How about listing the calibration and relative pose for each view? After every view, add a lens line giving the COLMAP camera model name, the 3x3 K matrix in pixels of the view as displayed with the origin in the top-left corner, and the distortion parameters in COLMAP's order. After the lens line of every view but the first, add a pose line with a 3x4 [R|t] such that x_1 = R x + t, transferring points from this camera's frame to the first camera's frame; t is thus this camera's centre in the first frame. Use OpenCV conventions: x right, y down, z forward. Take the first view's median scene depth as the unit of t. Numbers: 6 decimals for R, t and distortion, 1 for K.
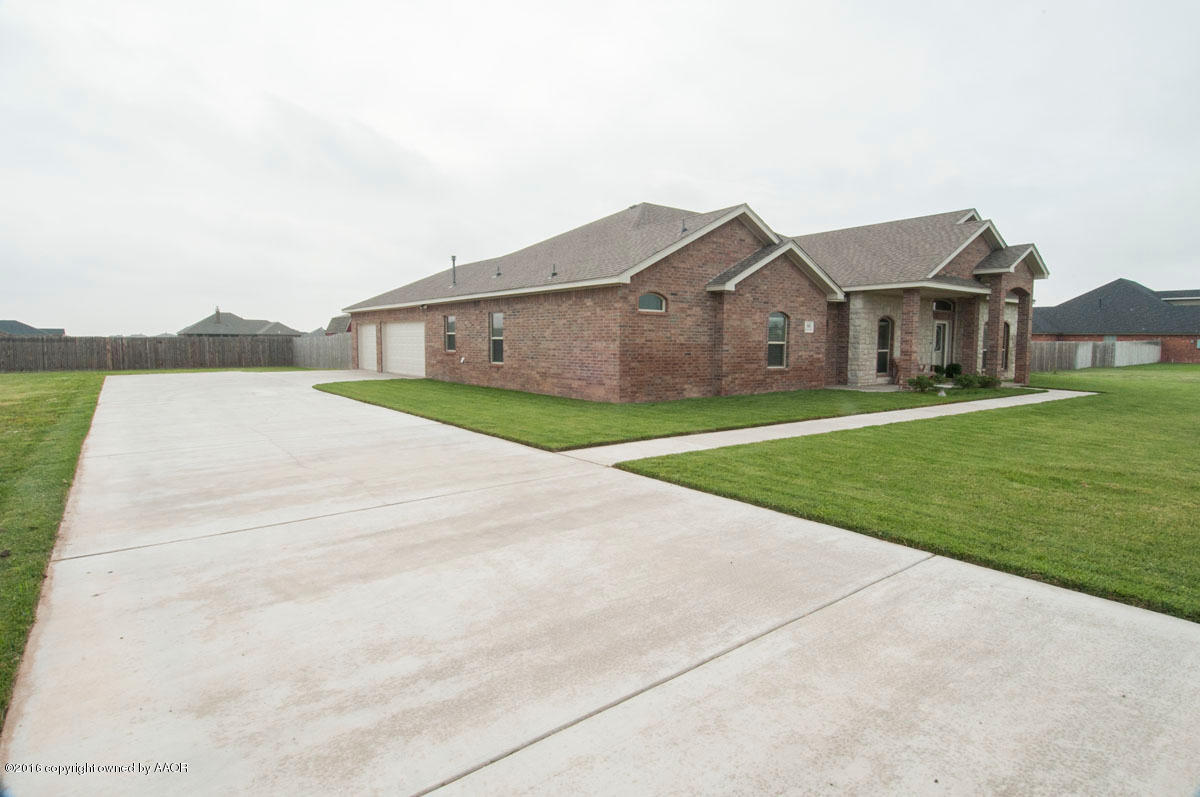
lens RADIAL K [[641.6, 0, 640.1], [0, 641.6, 395.5], [0, 0, 1]] dist [0.010014, -0.022014]
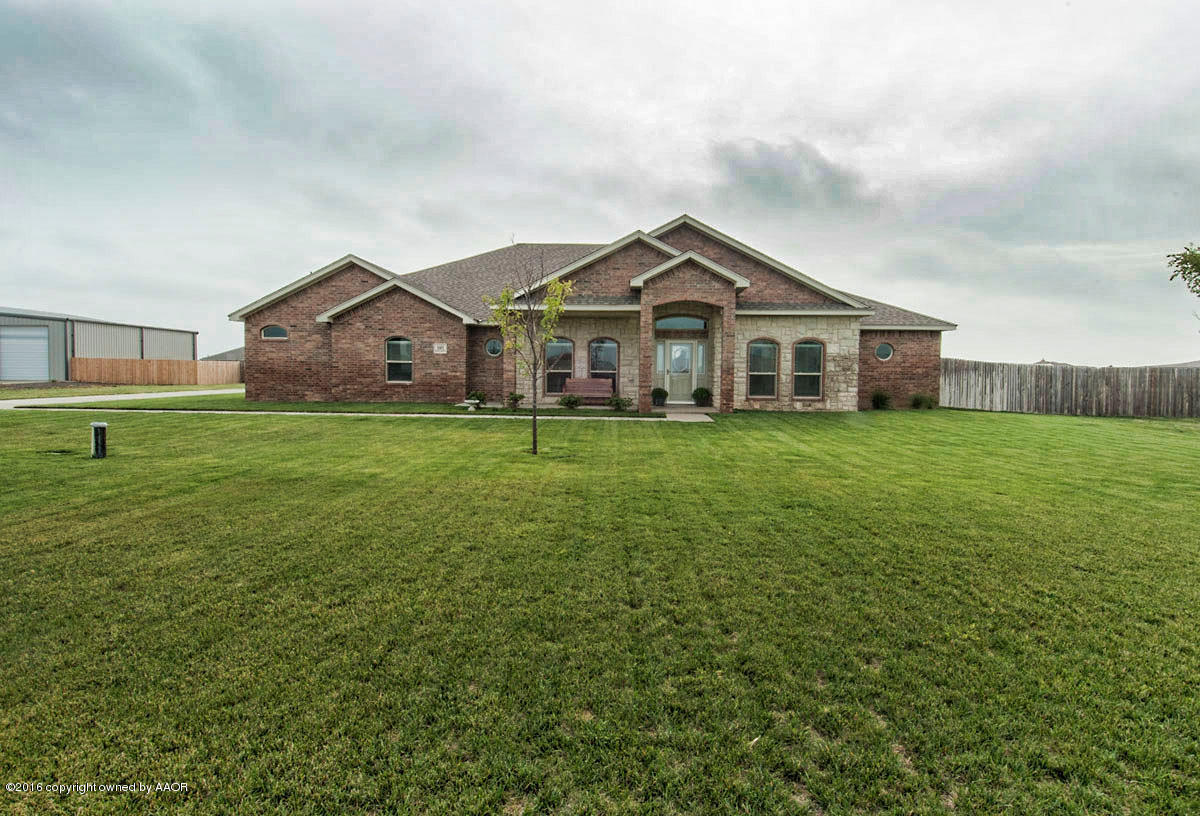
lens RADIAL K [[643.3, 0, 595.9], [0, 643.3, 403.6], [0, 0, 1]] dist [0.007288, -0.020011]
pose [[0.777504, 0.036281, -0.627830, 1.340683], [-0.061620, 0.997926, -0.018642, -0.003271], [0.625851, 0.053181, 0.778127, 0.304179]]
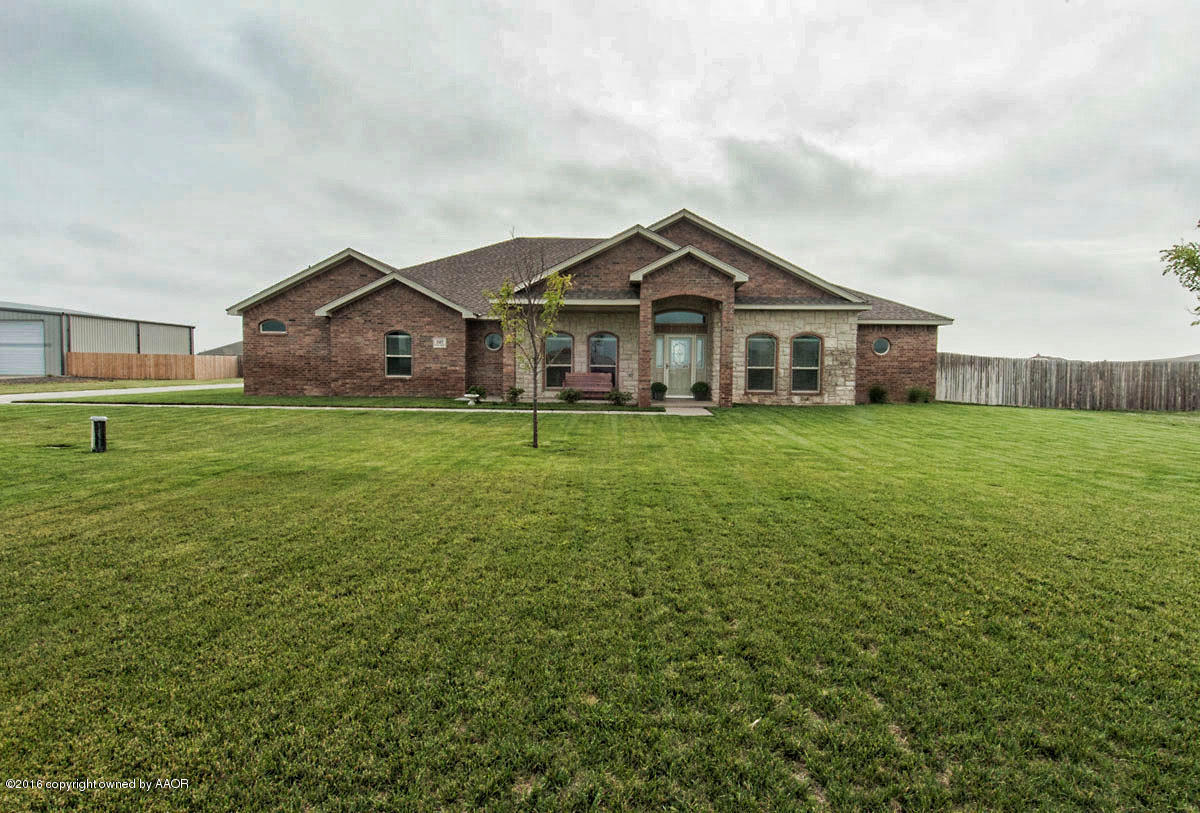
lens RADIAL K [[641.6, 0, 602.0], [0, 641.6, 403.6], [0, 0, 1]] dist [0.010014, -0.022014]
pose [[0.784419, 0.040838, -0.618885, 1.341167], [-0.060441, 0.998114, -0.010745, -0.002463], [0.617279, 0.045835, 0.785408, 0.302030]]
